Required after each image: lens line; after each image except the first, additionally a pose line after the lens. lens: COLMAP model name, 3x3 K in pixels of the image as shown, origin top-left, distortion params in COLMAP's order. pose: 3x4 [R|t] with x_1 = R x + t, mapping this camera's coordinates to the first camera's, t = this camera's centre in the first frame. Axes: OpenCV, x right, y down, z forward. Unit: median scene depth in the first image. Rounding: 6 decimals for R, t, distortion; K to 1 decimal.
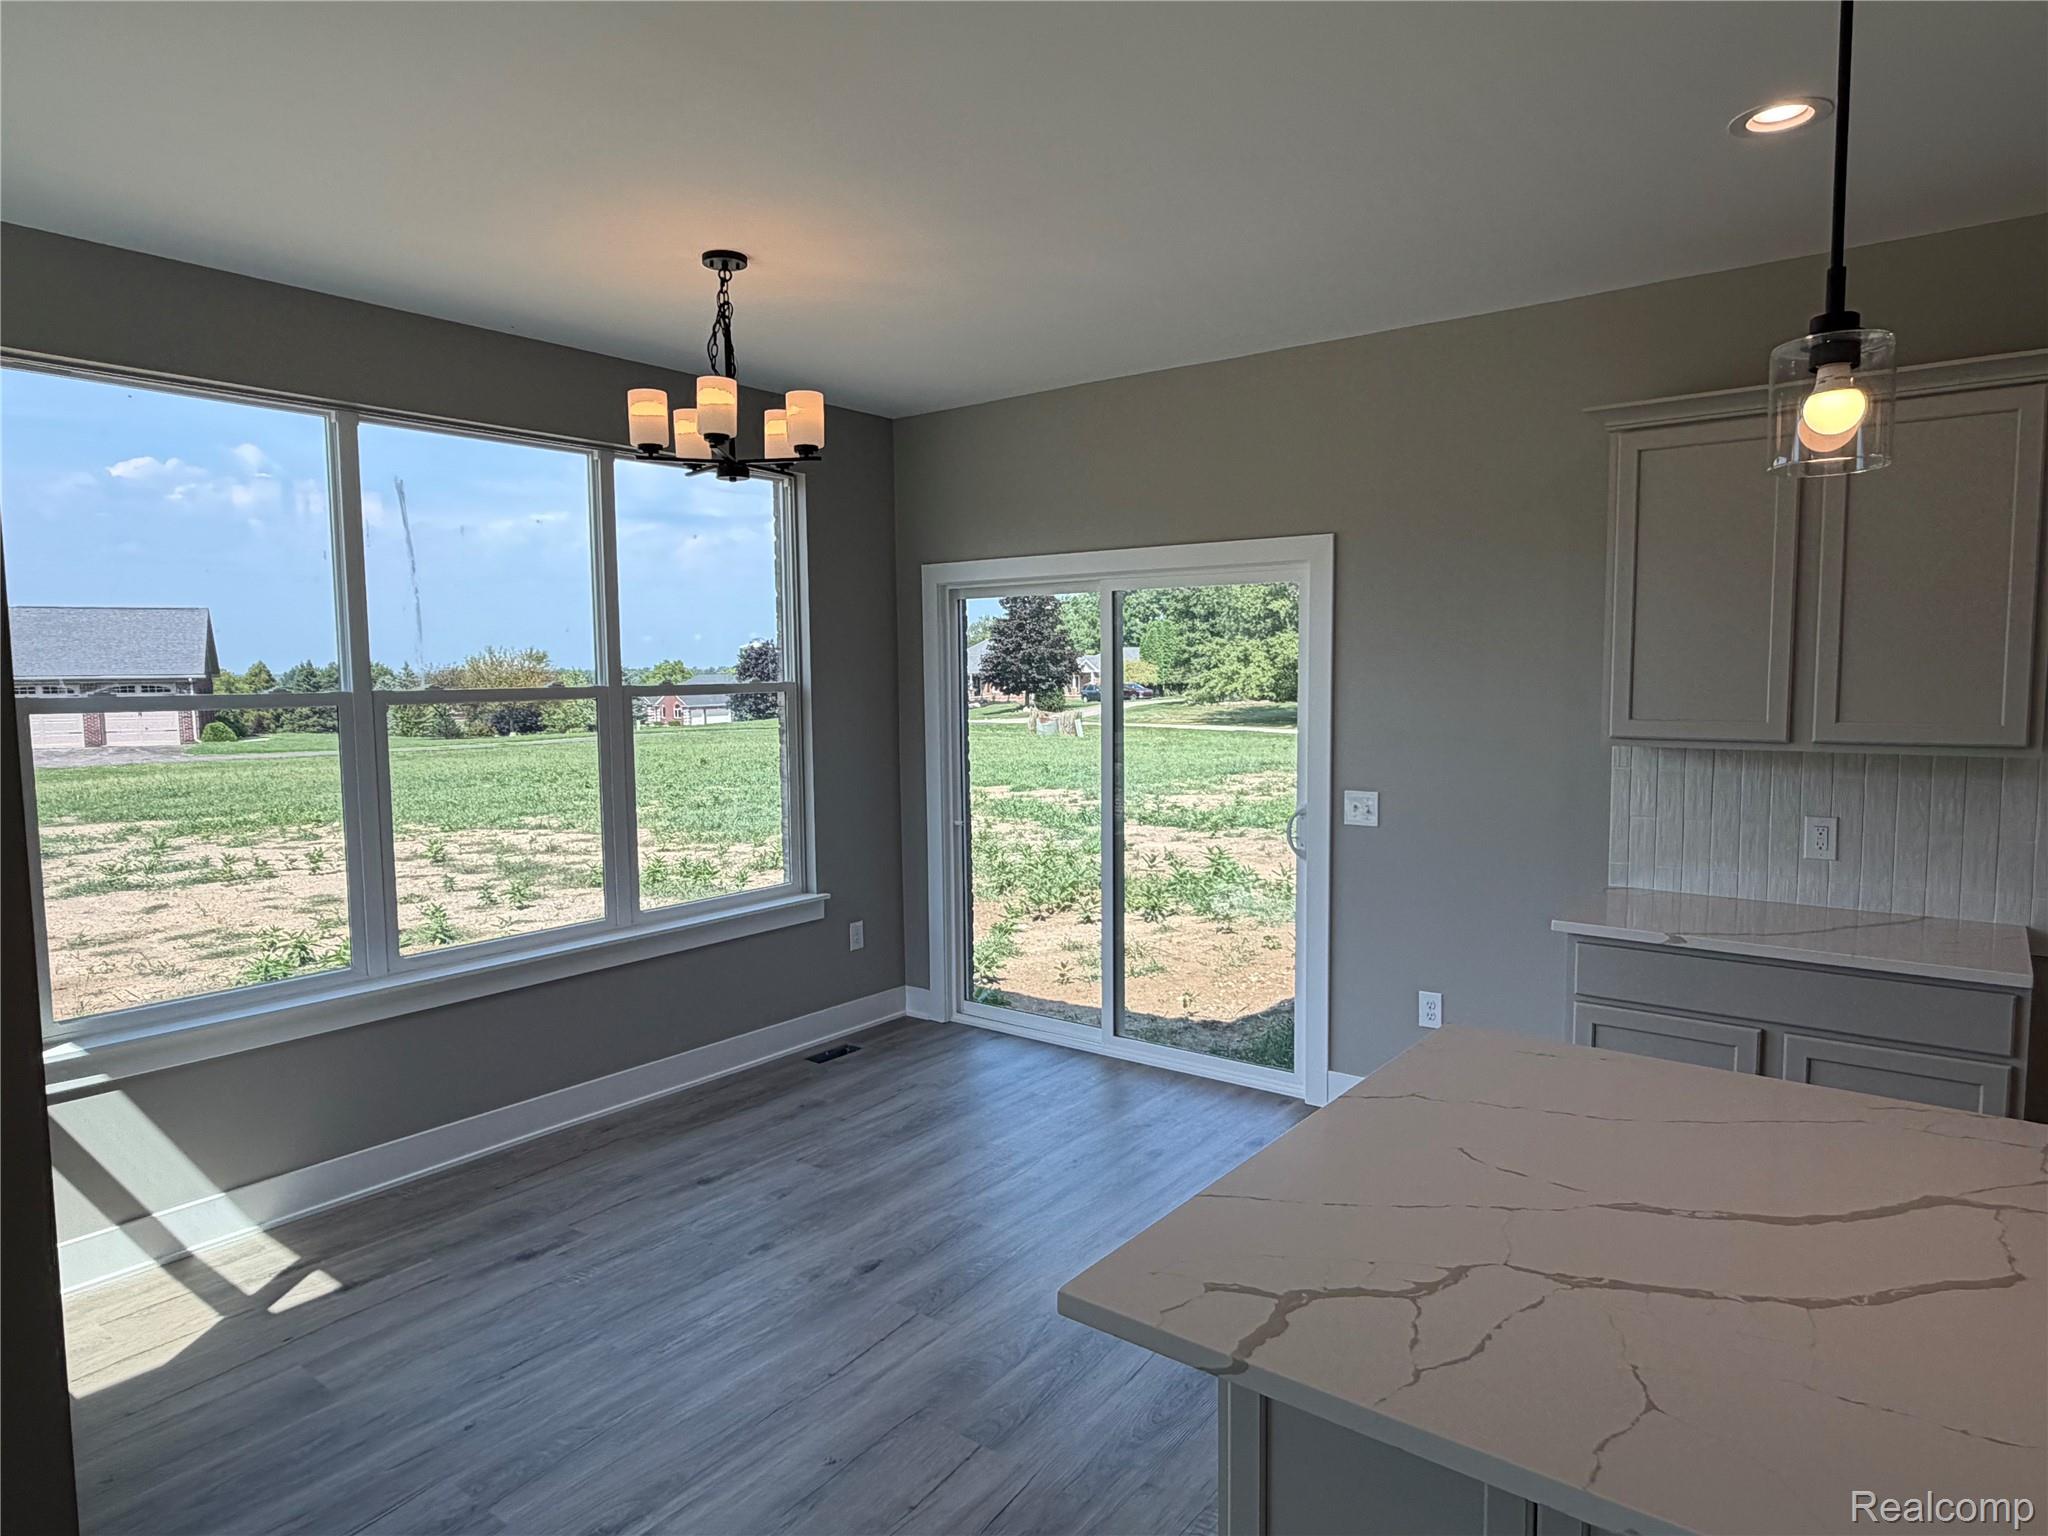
lens RADIAL K [[1236.6, 0, 1025.6], [0, 1236.6, 773.4], [0, 0, 1]] dist [0.004254, 0.001411]
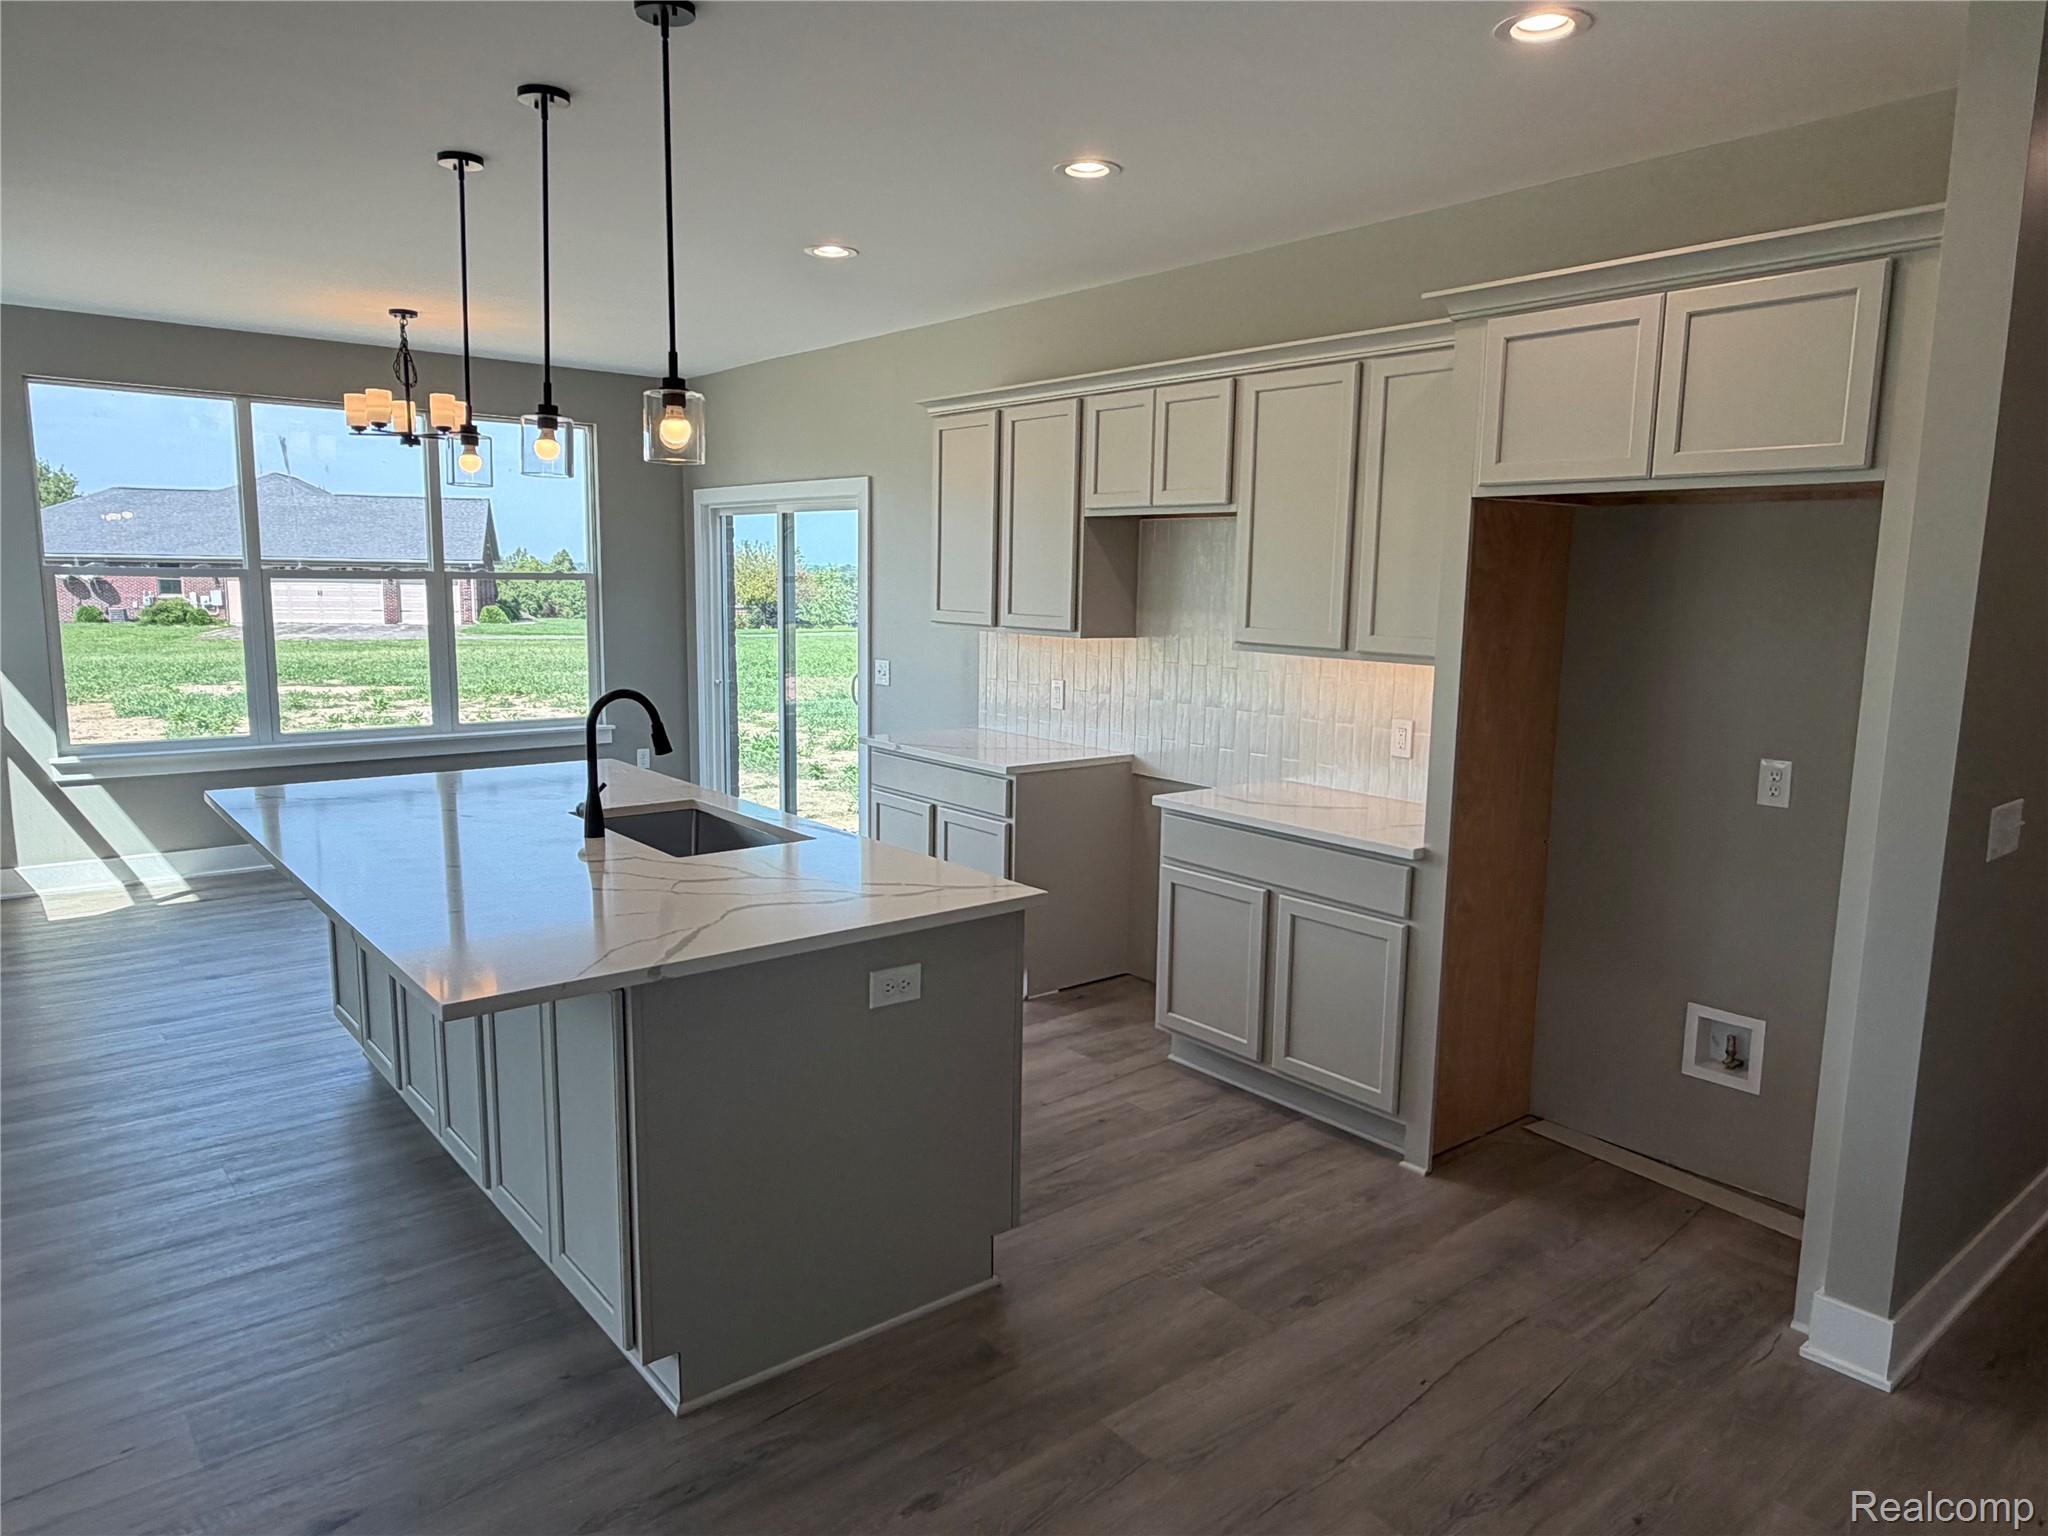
lens RADIAL K [[1314.7, 0, 1022.5], [0, 1314.7, 764.3], [0, 0, 1]] dist [-0.006527, -0.001007]
pose [[0.975841, 0.059811, -0.210137, 0.857301], [-0.047317, 0.996828, 0.063995, 0.033562], [0.213298, -0.052506, 0.975575, -0.504882]]
